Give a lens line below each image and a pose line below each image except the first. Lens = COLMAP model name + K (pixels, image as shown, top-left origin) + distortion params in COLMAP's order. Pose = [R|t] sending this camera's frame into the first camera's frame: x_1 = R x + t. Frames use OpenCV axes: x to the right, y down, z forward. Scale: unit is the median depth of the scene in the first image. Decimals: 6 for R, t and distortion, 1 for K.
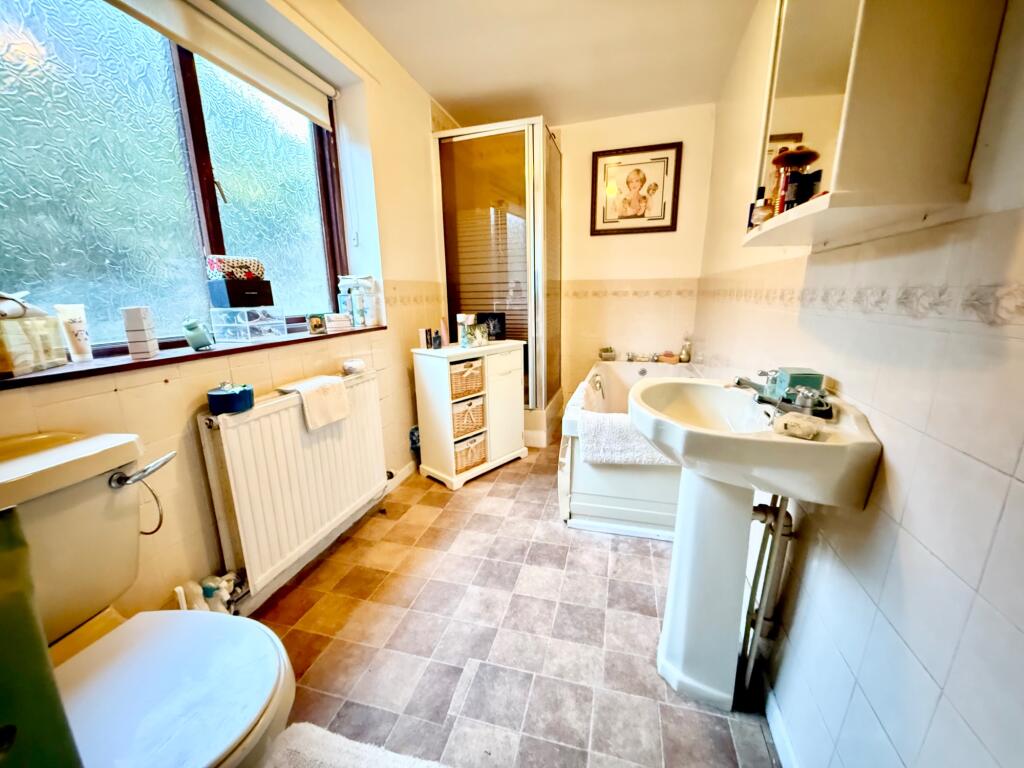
lens RADIAL K [[406.8, 0, 510.1], [0, 406.8, 388.0], [0, 0, 1]] dist [-0.001117, 0.001254]
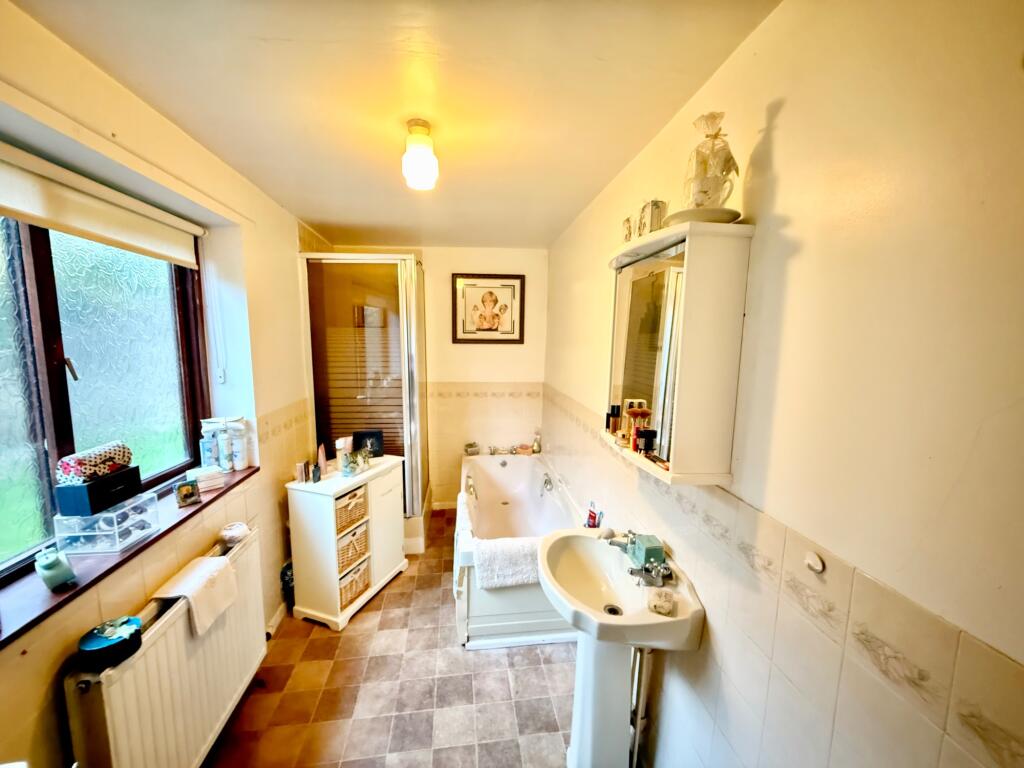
lens RADIAL K [[406.8, 0, 510.3], [0, 406.8, 387.4], [0, 0, 1]] dist [-0.001117, 0.001254]
pose [[0.920393, -0.021848, 0.390385, -0.147232], [0.062072, 0.993940, -0.090719, -0.231958], [-0.386037, 0.107729, 0.916171, -0.099656]]
